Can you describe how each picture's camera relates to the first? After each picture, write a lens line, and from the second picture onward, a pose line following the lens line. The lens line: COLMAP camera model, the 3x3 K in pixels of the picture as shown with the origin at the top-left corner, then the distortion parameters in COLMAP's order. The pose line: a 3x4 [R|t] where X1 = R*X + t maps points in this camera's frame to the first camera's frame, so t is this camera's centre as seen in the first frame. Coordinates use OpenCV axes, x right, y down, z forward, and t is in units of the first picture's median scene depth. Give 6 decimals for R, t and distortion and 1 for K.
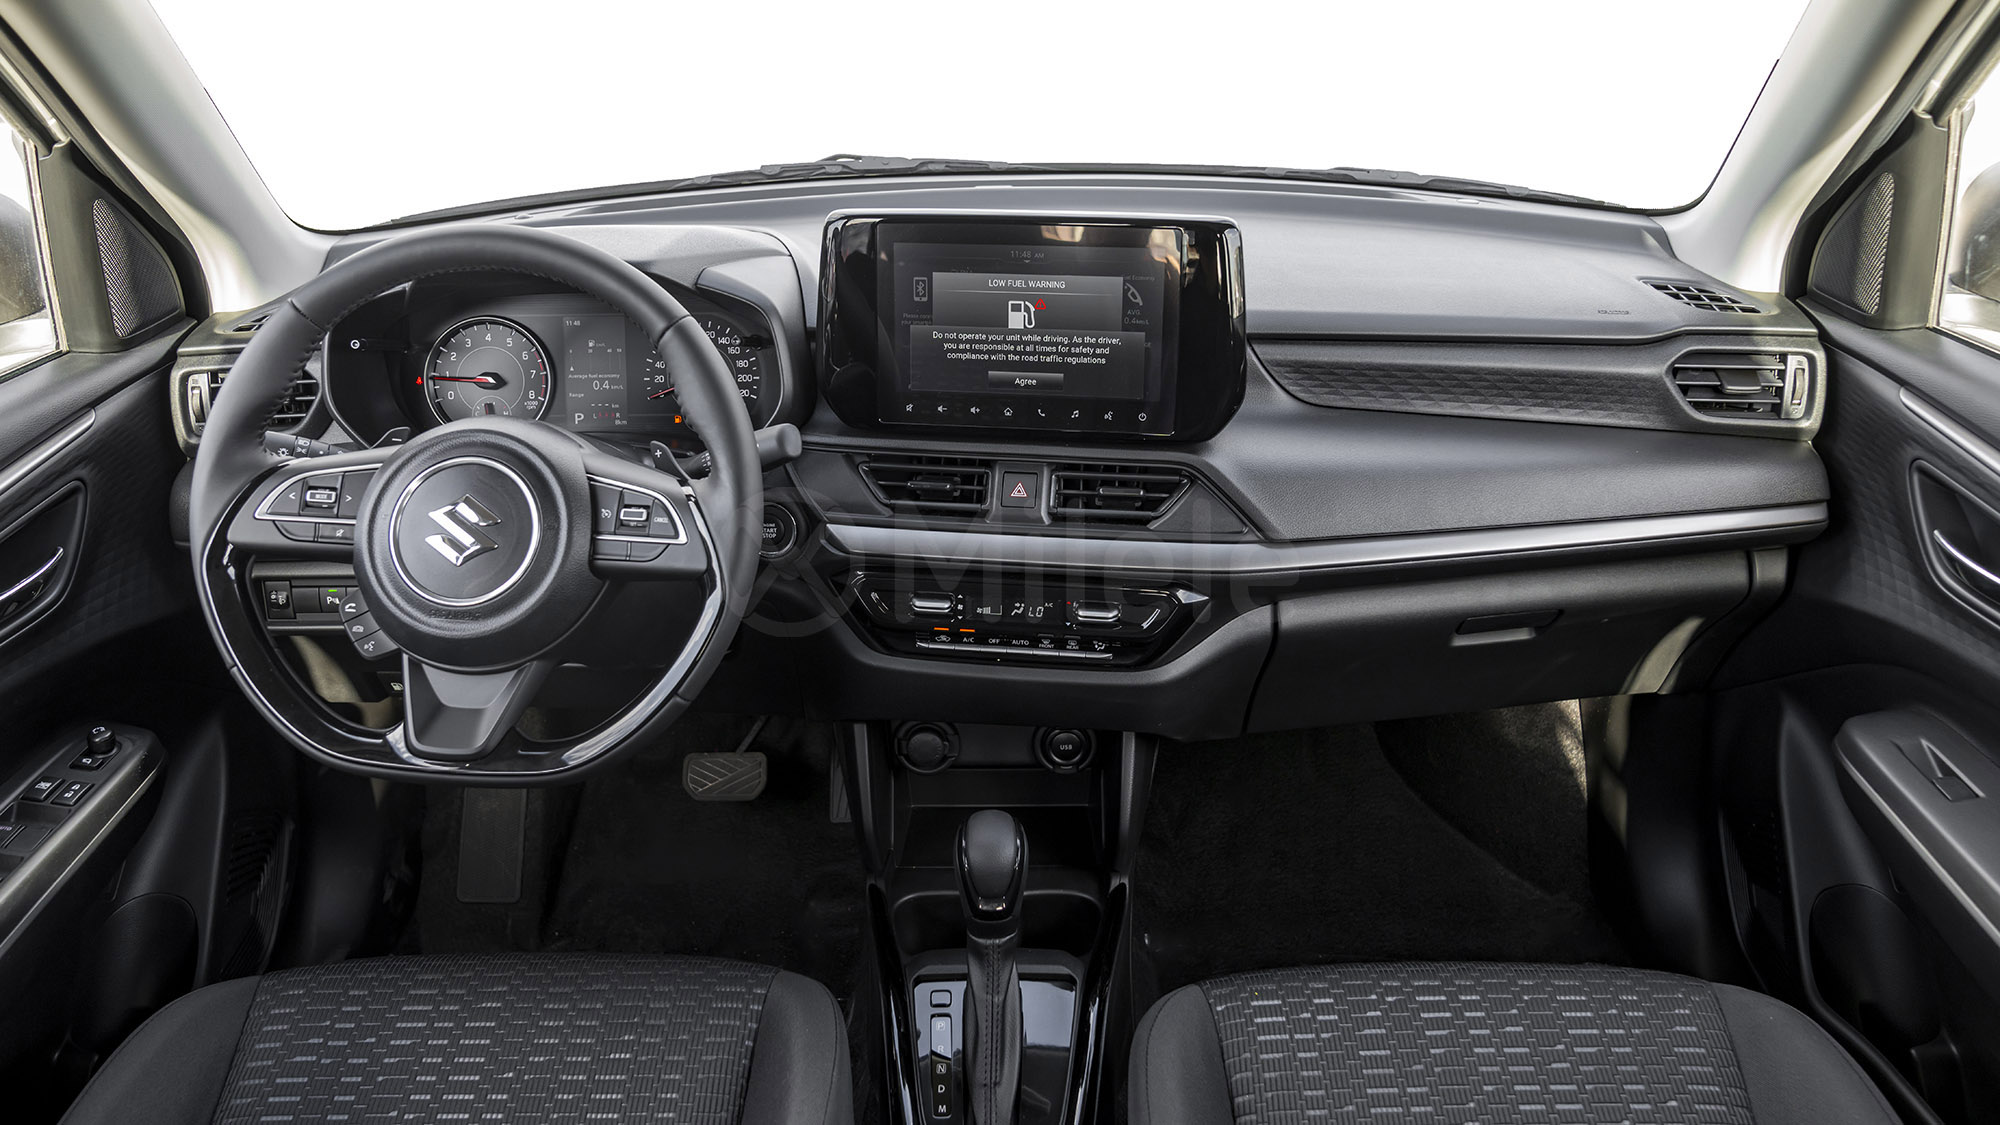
lens RADIAL K [[1373.4, 0, 1039.5], [0, 1373.4, 557.1], [0, 0, 1]] dist [-0.034554, -0.000468]
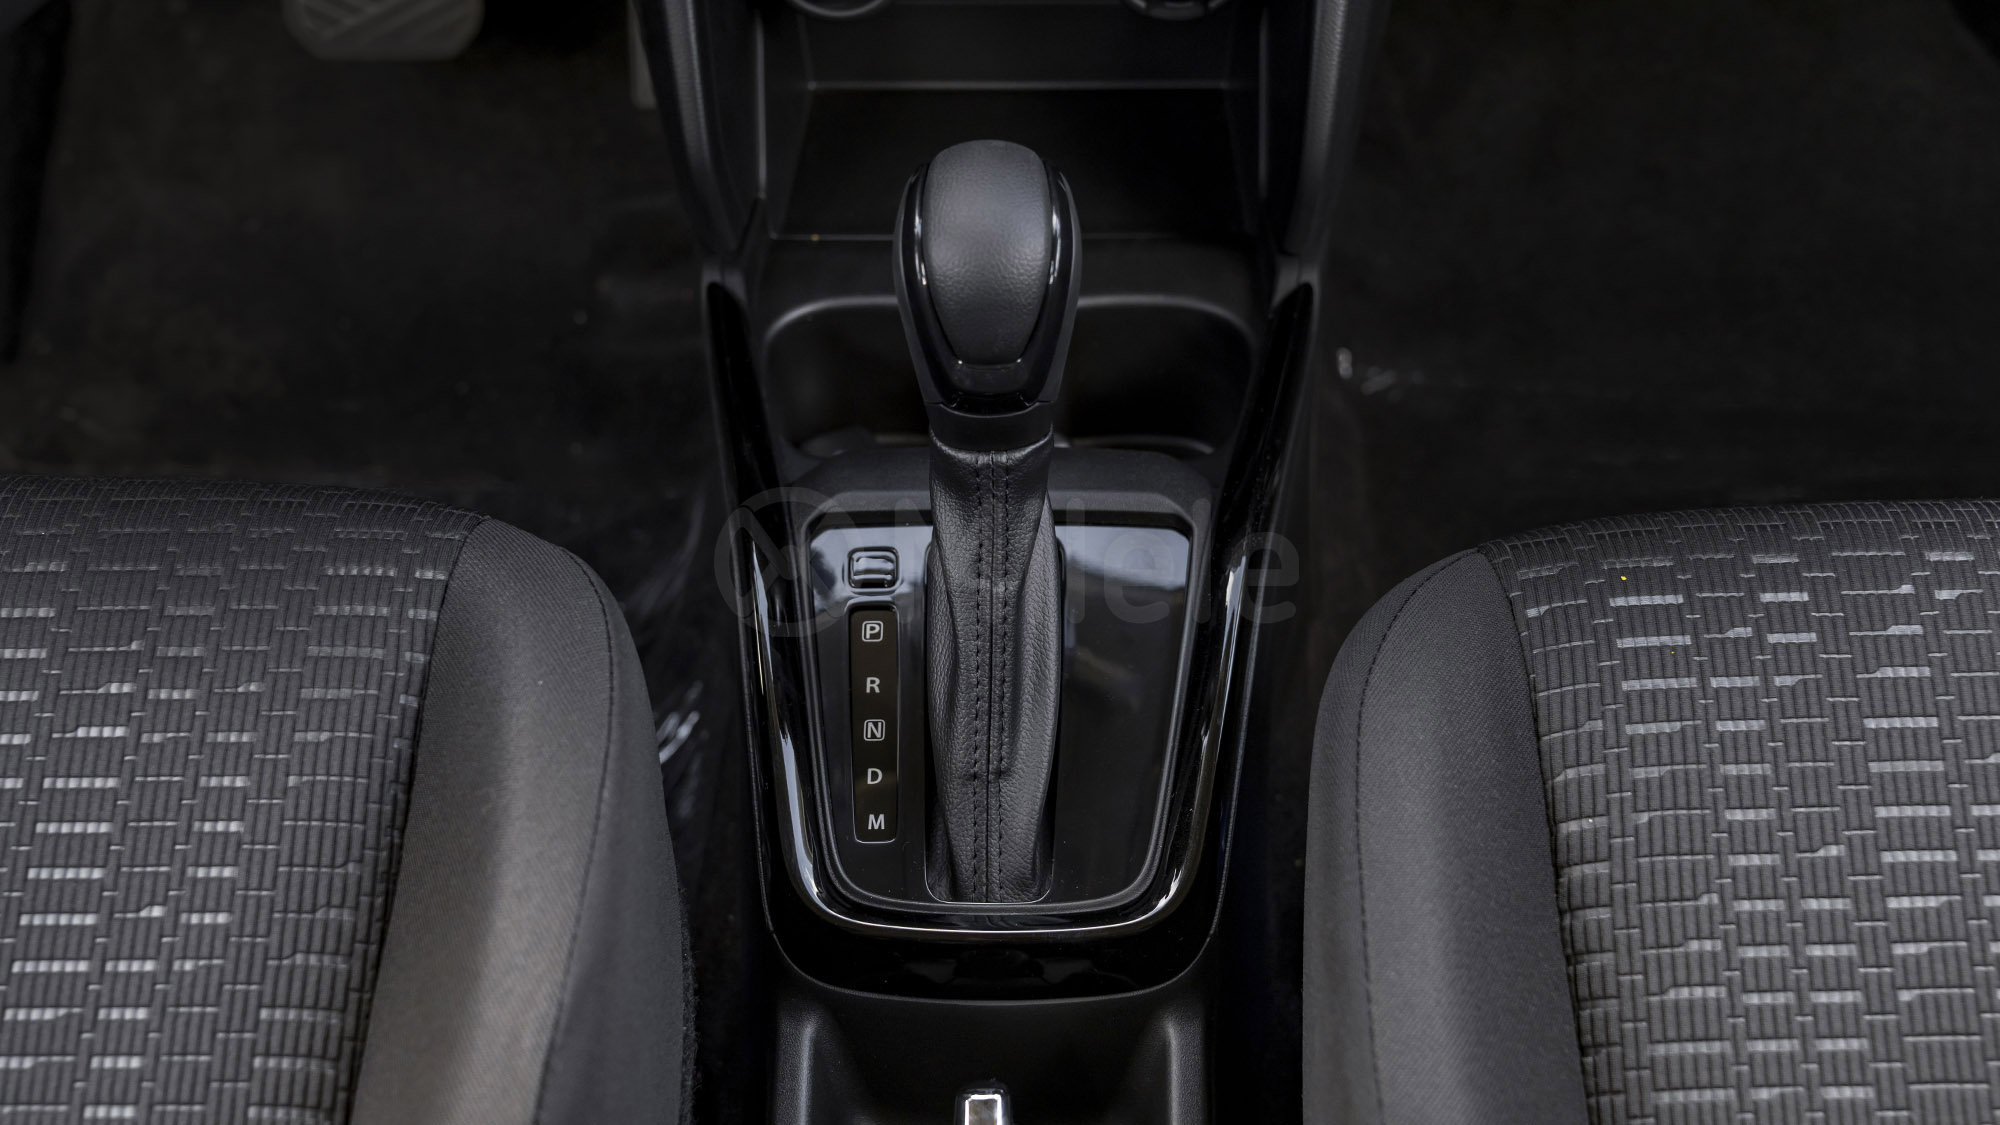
lens RADIAL K [[2550.0, 0, 1008.8], [0, 2550.0, 488.8], [0, 0, 1]] dist [-0.008932, 0.014490]
pose [[0.999173, 0.015100, -0.037766, -0.000025], [0.000117, 0.927463, 0.373914, 0.003123], [0.040673, -0.373609, 0.926694, 0.283275]]
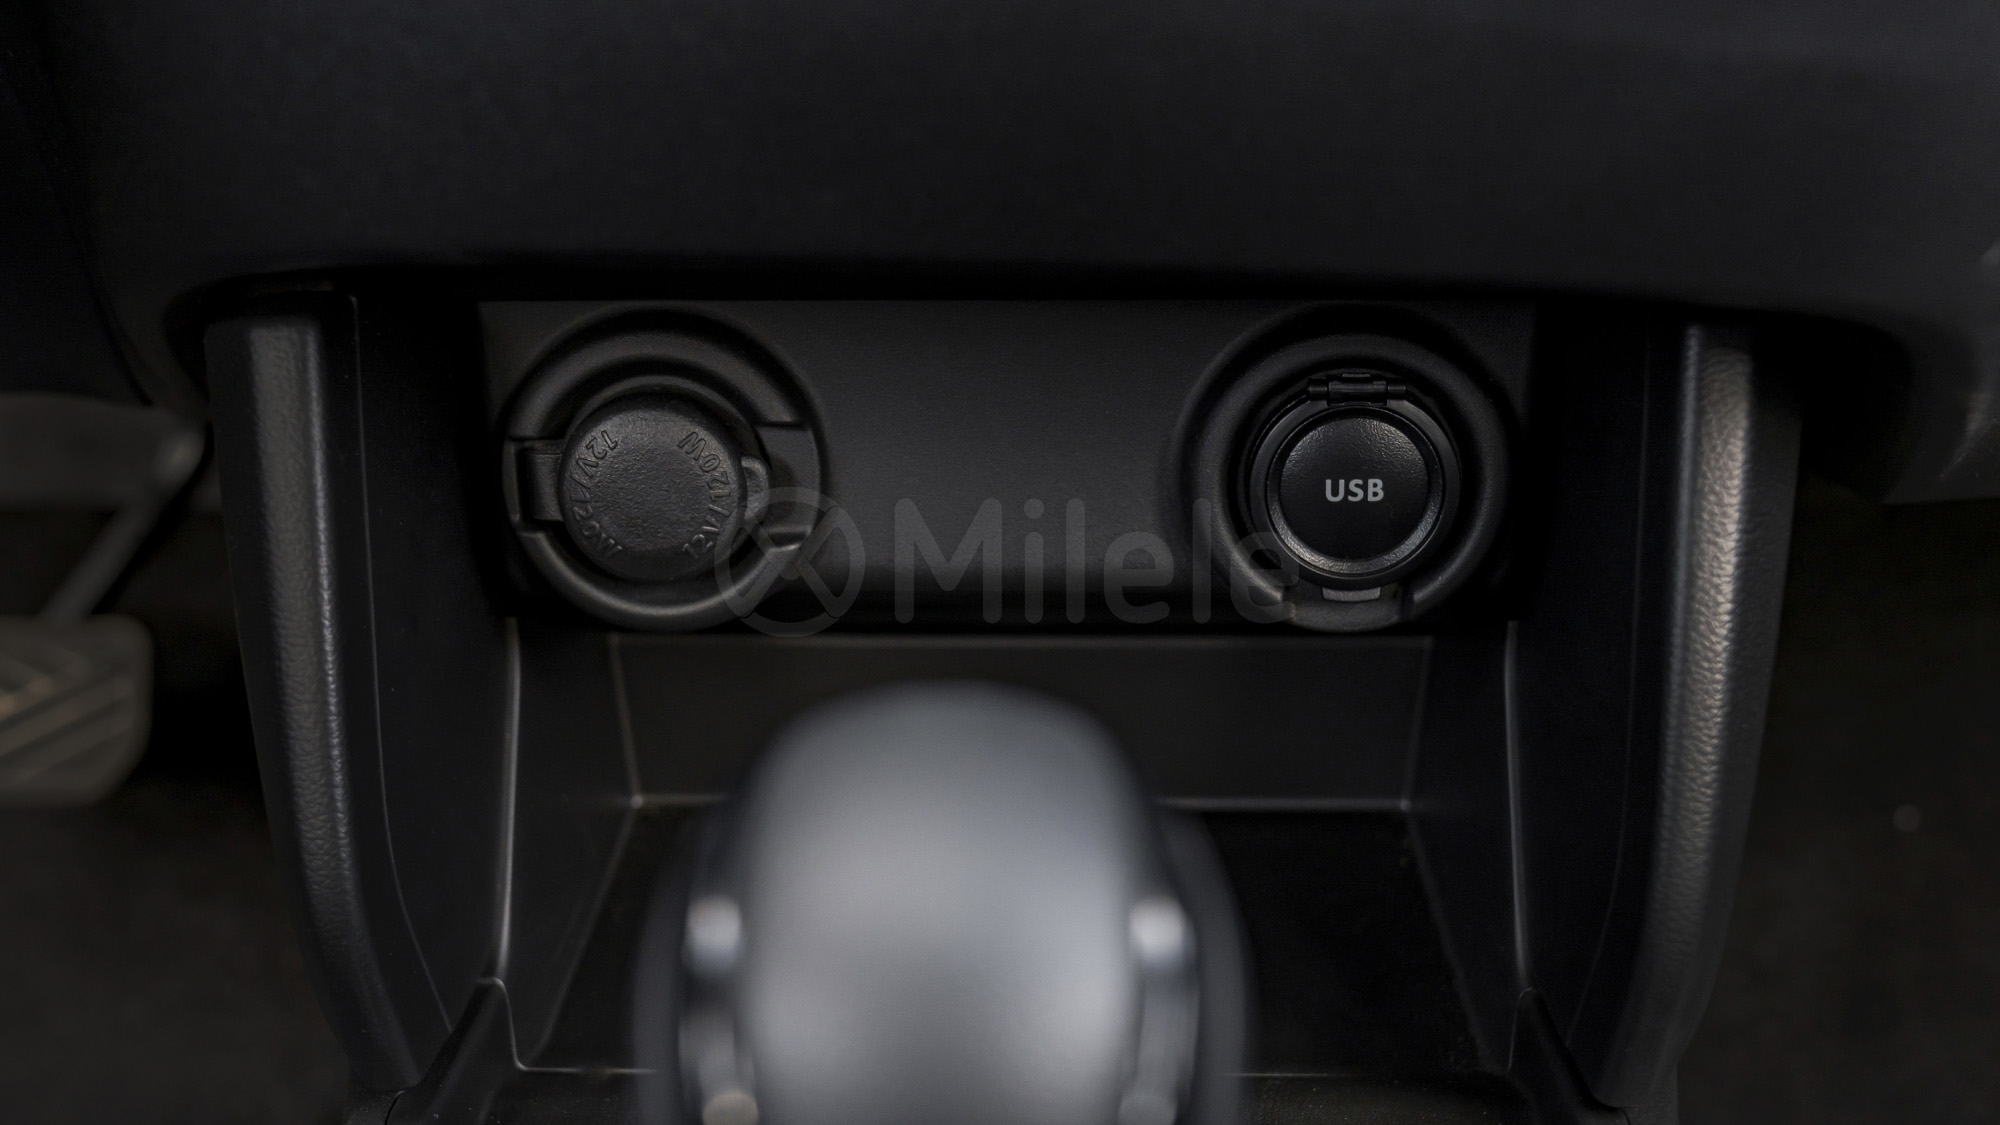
lens RADIAL K [[2574.9, 0, 1000.0], [0, 2574.9, 562.5], [0, 0, 1]] dist [0.008865, 0.012825]
pose [[0.999386, 0.005259, -0.034654, -0.022265], [-0.003744, 0.999041, 0.043617, 0.155624], [0.034851, -0.043461, 0.998447, 0.729517]]
